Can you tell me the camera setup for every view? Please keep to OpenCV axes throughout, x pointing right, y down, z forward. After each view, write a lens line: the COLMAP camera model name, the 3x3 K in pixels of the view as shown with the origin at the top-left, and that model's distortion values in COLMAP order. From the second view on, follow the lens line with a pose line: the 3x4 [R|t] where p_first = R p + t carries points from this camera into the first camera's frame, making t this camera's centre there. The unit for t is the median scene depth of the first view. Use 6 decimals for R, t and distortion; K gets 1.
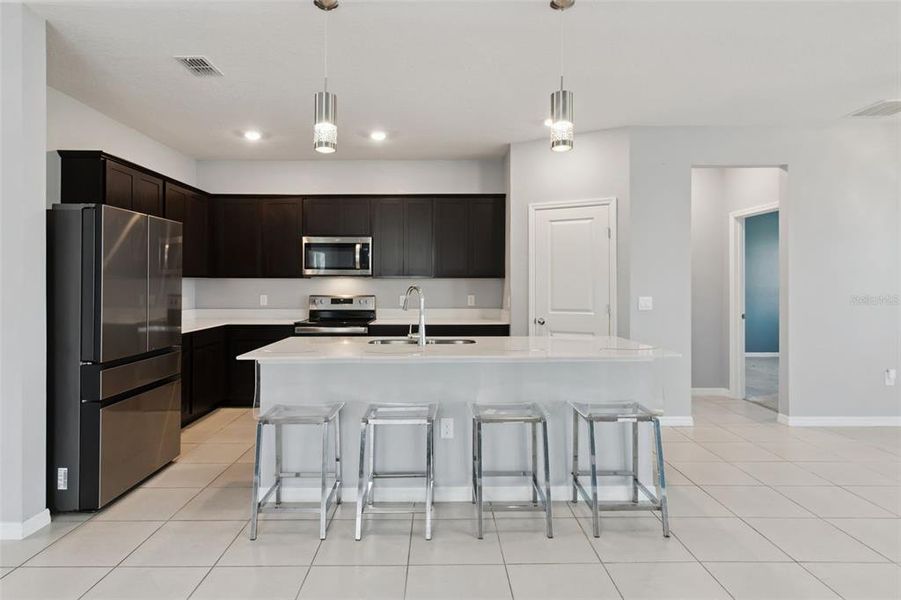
lens RADIAL K [[504.5, 0, 436.8], [0, 504.5, 284.8], [0, 0, 1]] dist [-0.004564, -0.001500]
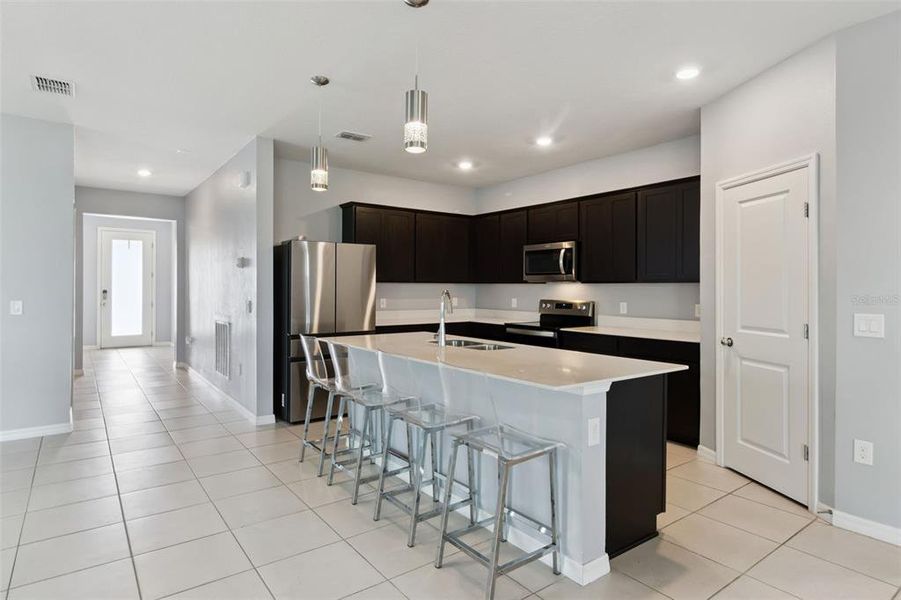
lens RADIAL K [[492.0, 0, 437.4], [0, 492.0, 287.6], [0, 0, 1]] dist [0.005133, -0.000303]
pose [[0.589375, 0.003399, -0.807852, 0.511766], [-0.008121, 0.999966, -0.001718, -0.001200], [0.807819, 0.007573, 0.589382, 0.233797]]
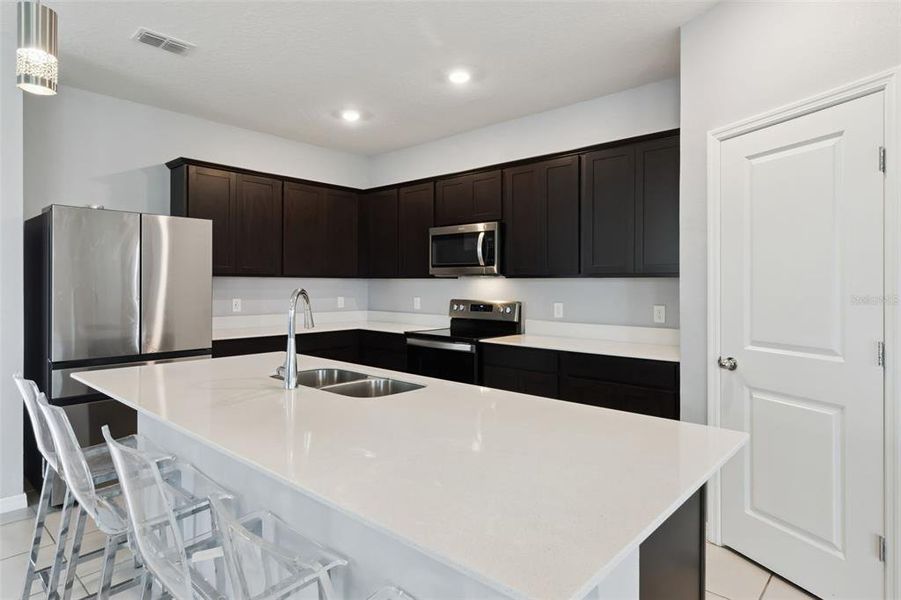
lens RADIAL K [[501.3, 0, 438.6], [0, 501.3, 284.4], [0, 0, 1]] dist [-0.000530, 0.000258]
pose [[0.737958, 0.004456, -0.674832, 0.314663], [-0.007493, 0.999971, -0.001590, -0.002308], [0.674805, 0.006230, 0.737969, 0.427769]]
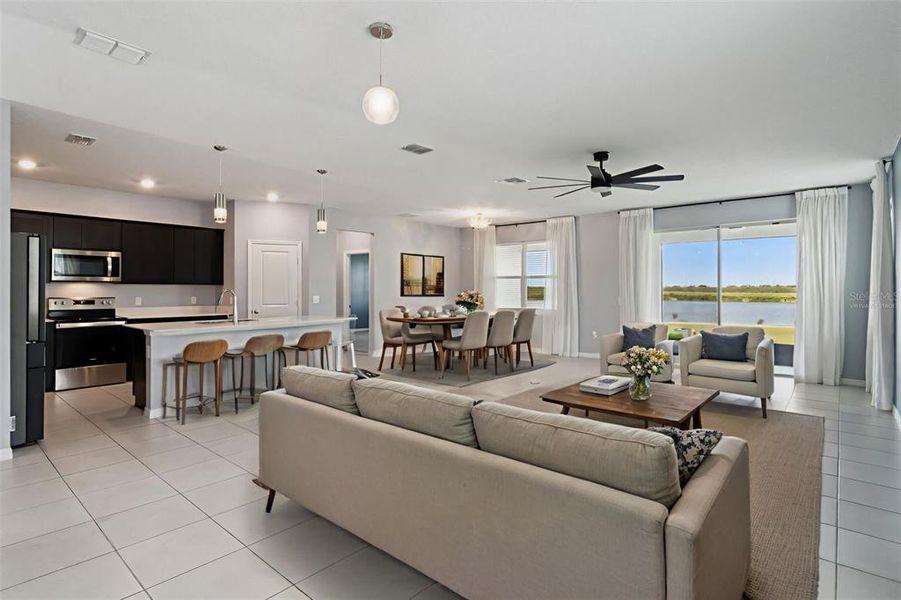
lens RADIAL K [[470.0, 0, 454.3], [0, 470.0, 293.3], [0, 0, 1]] dist [-0.002334, -0.000904]
pose [[0.628813, -0.003650, 0.777548, -0.559253], [-0.004274, 0.999958, 0.008150, -0.002540], [-0.777545, -0.008448, 0.628771, -0.455129]]
